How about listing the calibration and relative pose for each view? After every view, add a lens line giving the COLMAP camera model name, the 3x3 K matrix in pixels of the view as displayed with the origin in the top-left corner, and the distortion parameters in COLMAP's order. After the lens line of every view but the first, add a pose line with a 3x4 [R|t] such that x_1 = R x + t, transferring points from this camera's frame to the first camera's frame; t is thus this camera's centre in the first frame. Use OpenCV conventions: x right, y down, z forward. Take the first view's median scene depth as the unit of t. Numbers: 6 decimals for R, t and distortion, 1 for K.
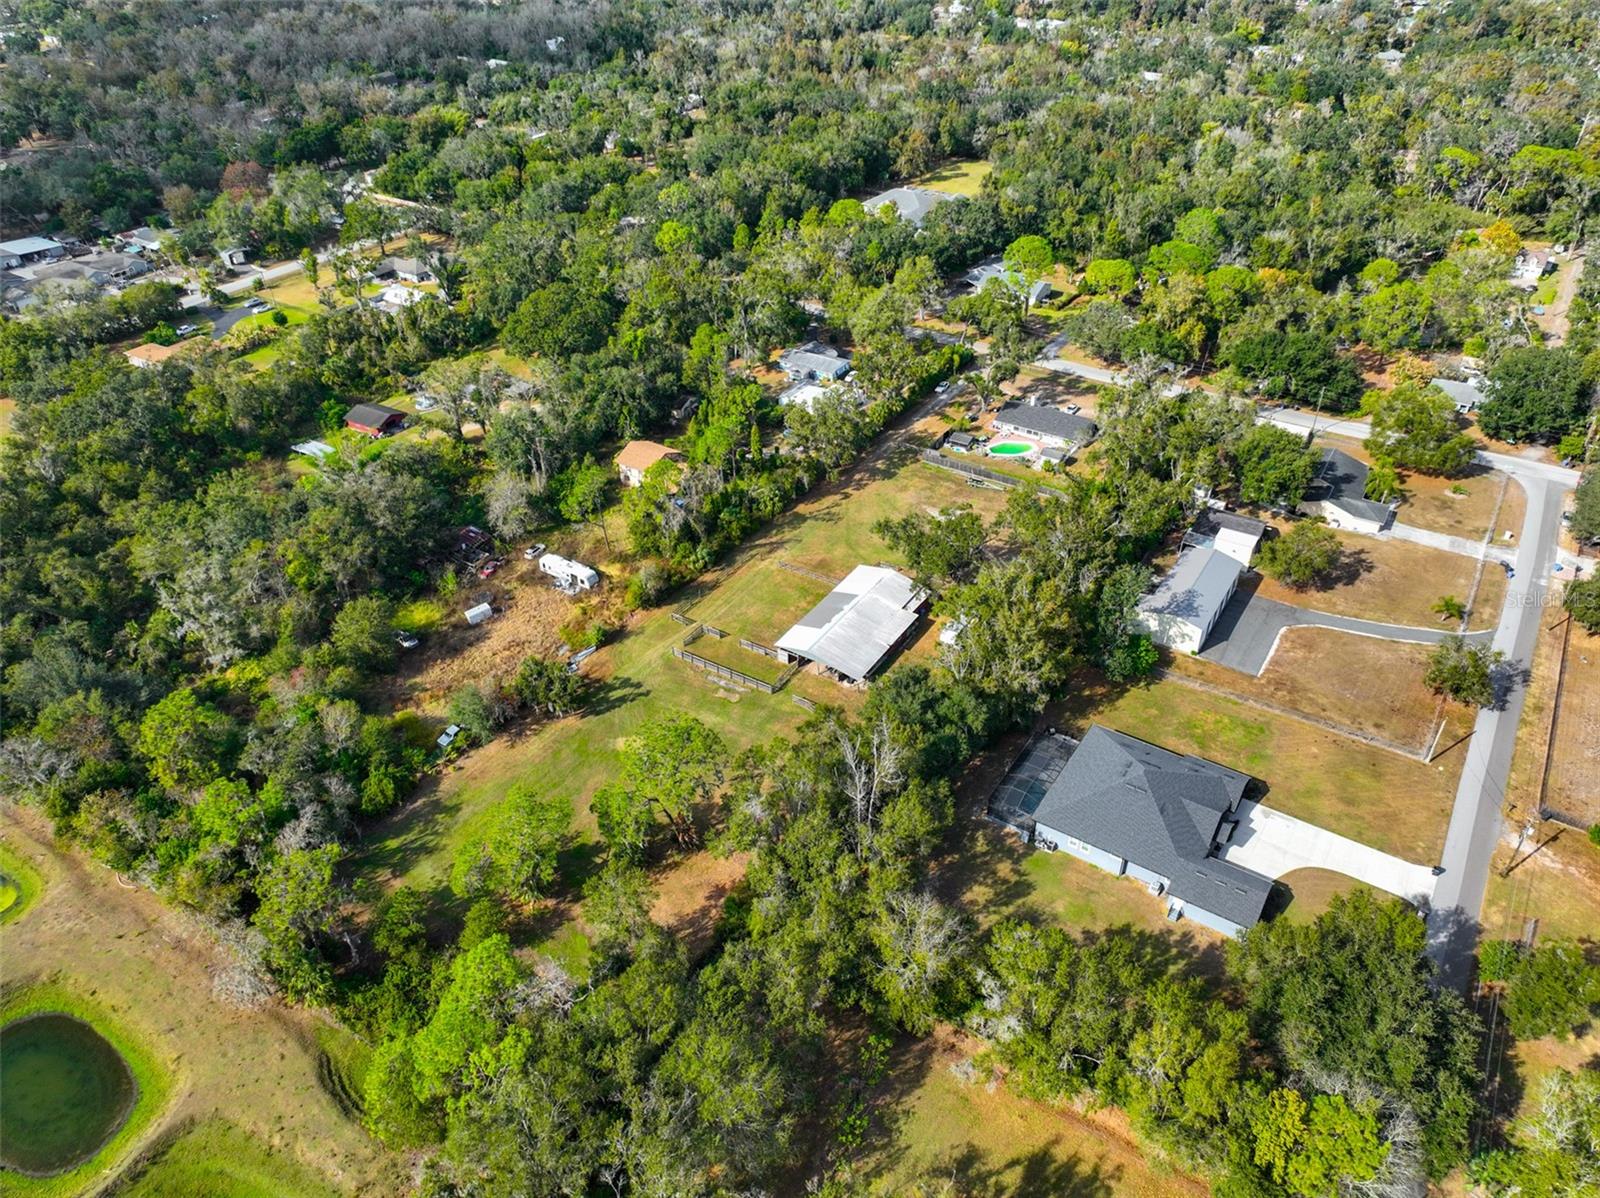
lens RADIAL K [[1114.1, 0, 801.8], [0, 1114.1, 596.6], [0, 0, 1]] dist [0.001239, 0.013543]
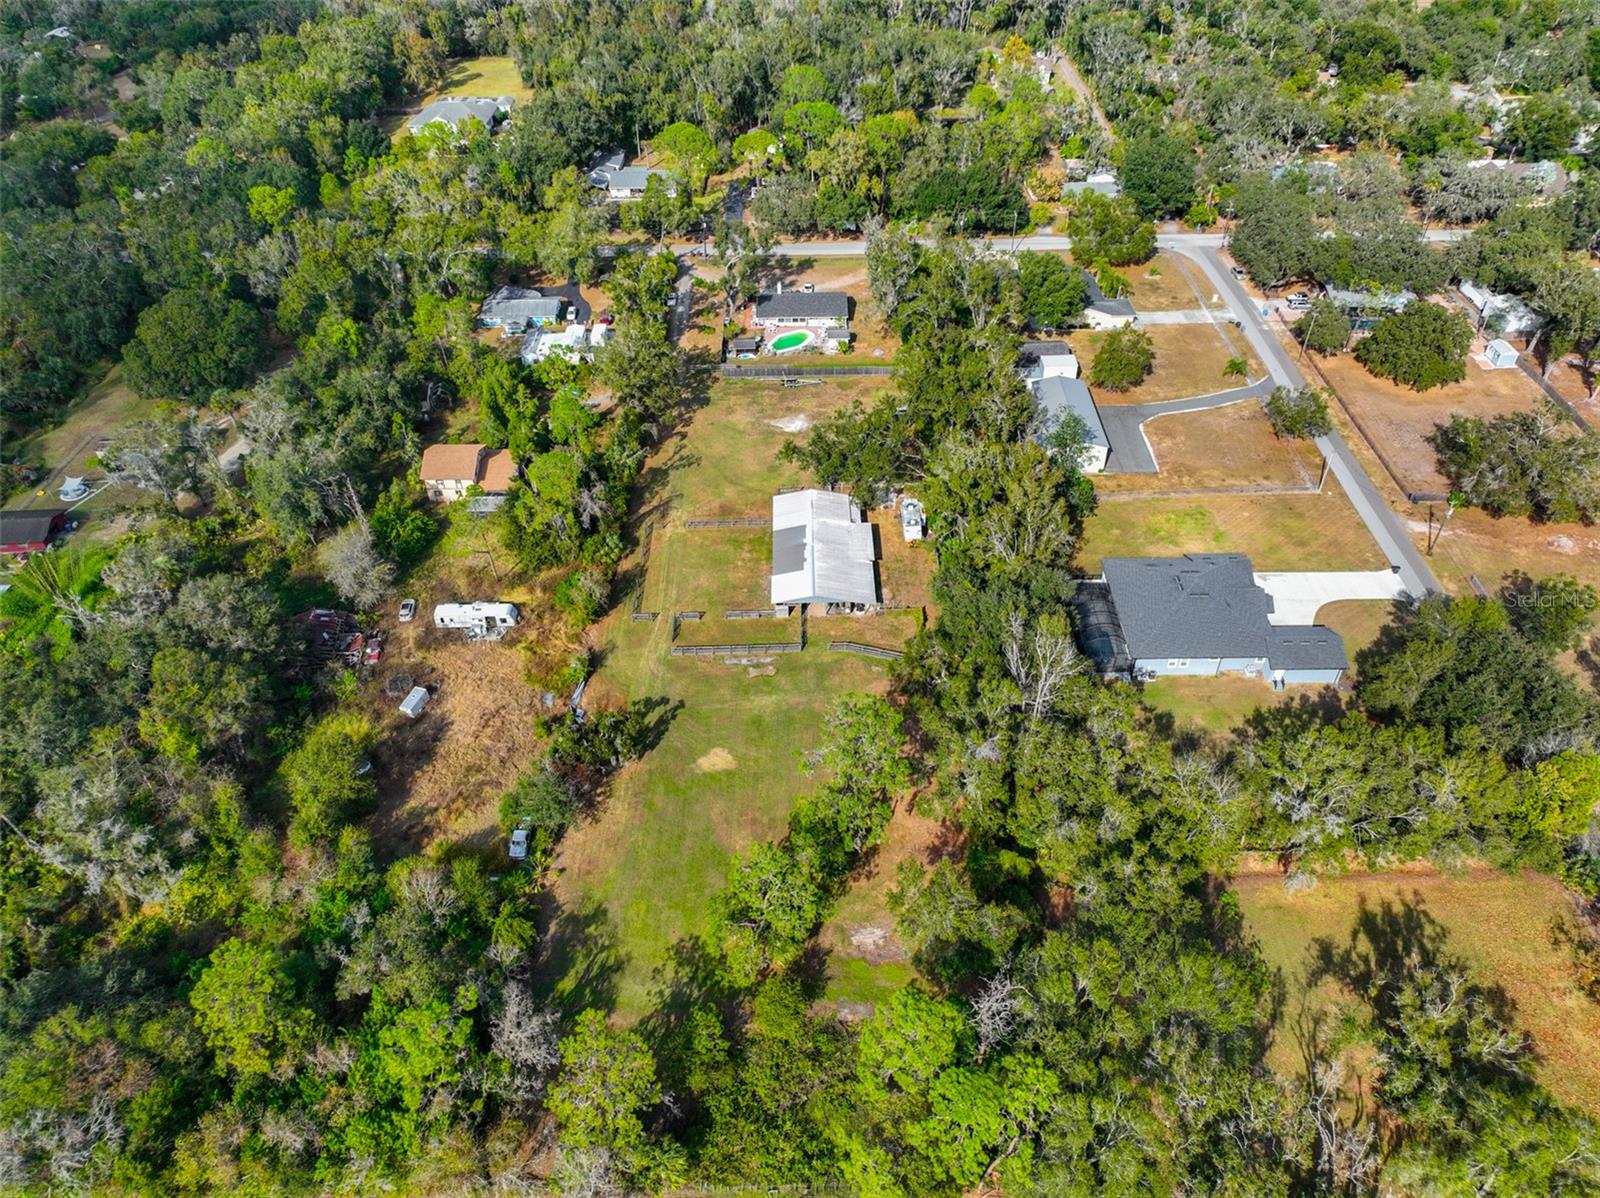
lens RADIAL K [[1114.1, 0, 801.5], [0, 1114.1, 599.8], [0, 0, 1]] dist [0.001239, 0.013543]
pose [[0.836351, -0.359405, 0.413938, -0.326851], [0.320176, 0.933173, 0.163327, -0.086782], [-0.444976, -0.004066, 0.895533, 0.132222]]
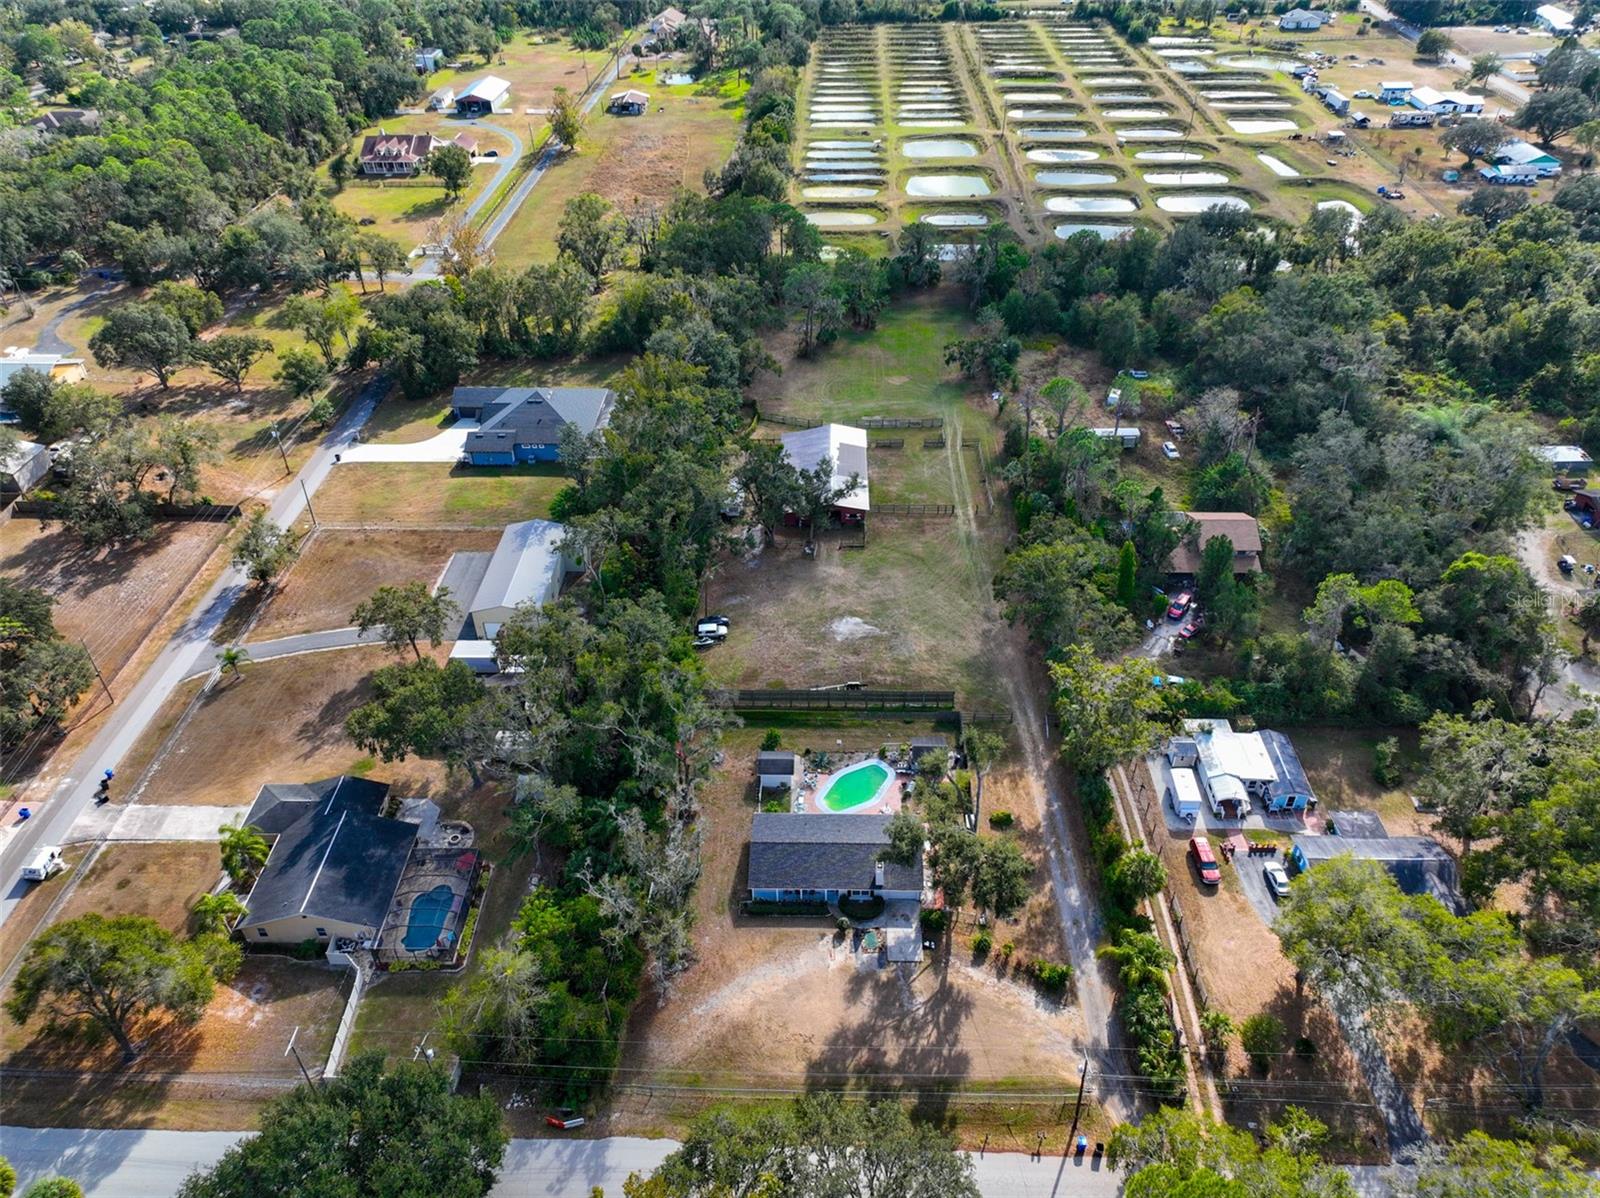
lens RADIAL K [[1114.1, 0, 802.7], [0, 1114.1, 601.6], [0, 0, 1]] dist [0.001239, 0.013543]
pose [[-0.858567, 0.324289, -0.397114, 0.460133], [-0.282691, 0.346749, 0.894344, -0.756295], [0.427725, 0.880115, -0.206034, 1.147200]]
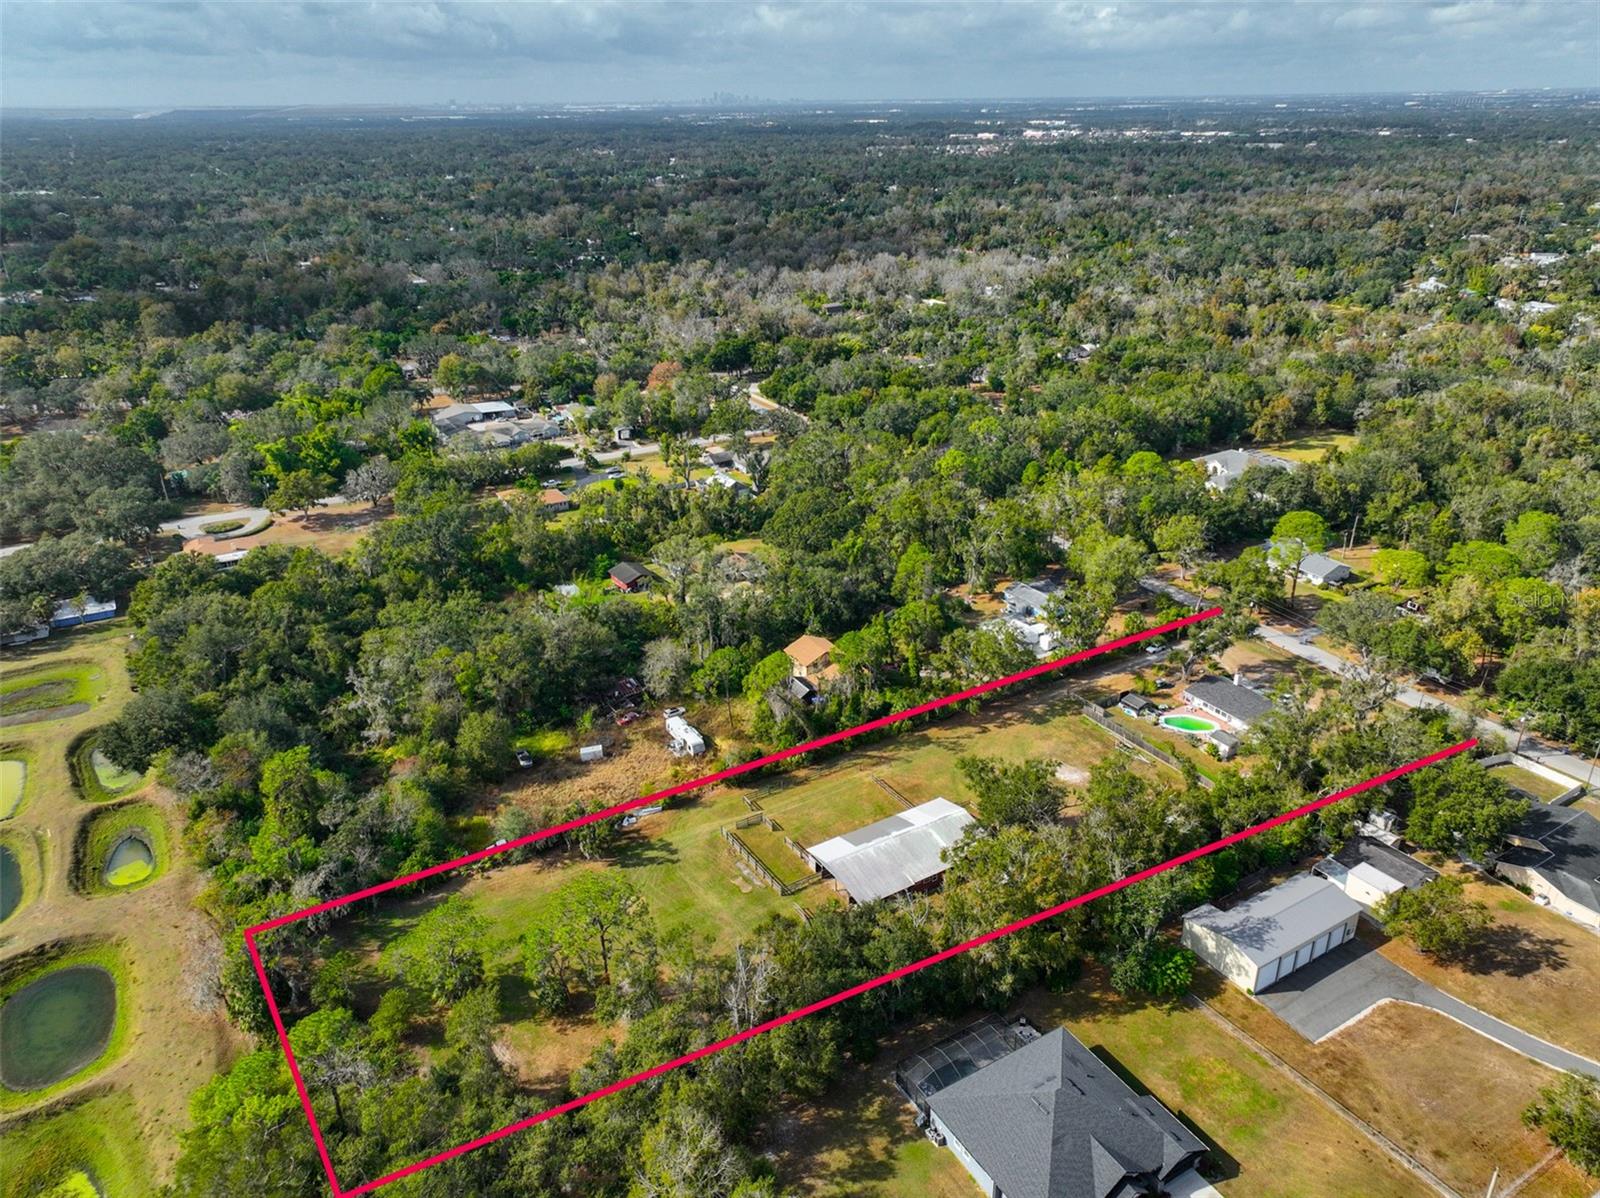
lens RADIAL K [[1114.1, 0, 801.5], [0, 1114.1, 599.1], [0, 0, 1]] dist [0.001239, 0.013543]
pose [[0.899979, 0.179093, -0.397445, 0.277413], [-0.251052, 0.958276, -0.136675, -0.028844], [0.356384, 0.222784, 0.907390, 0.034026]]
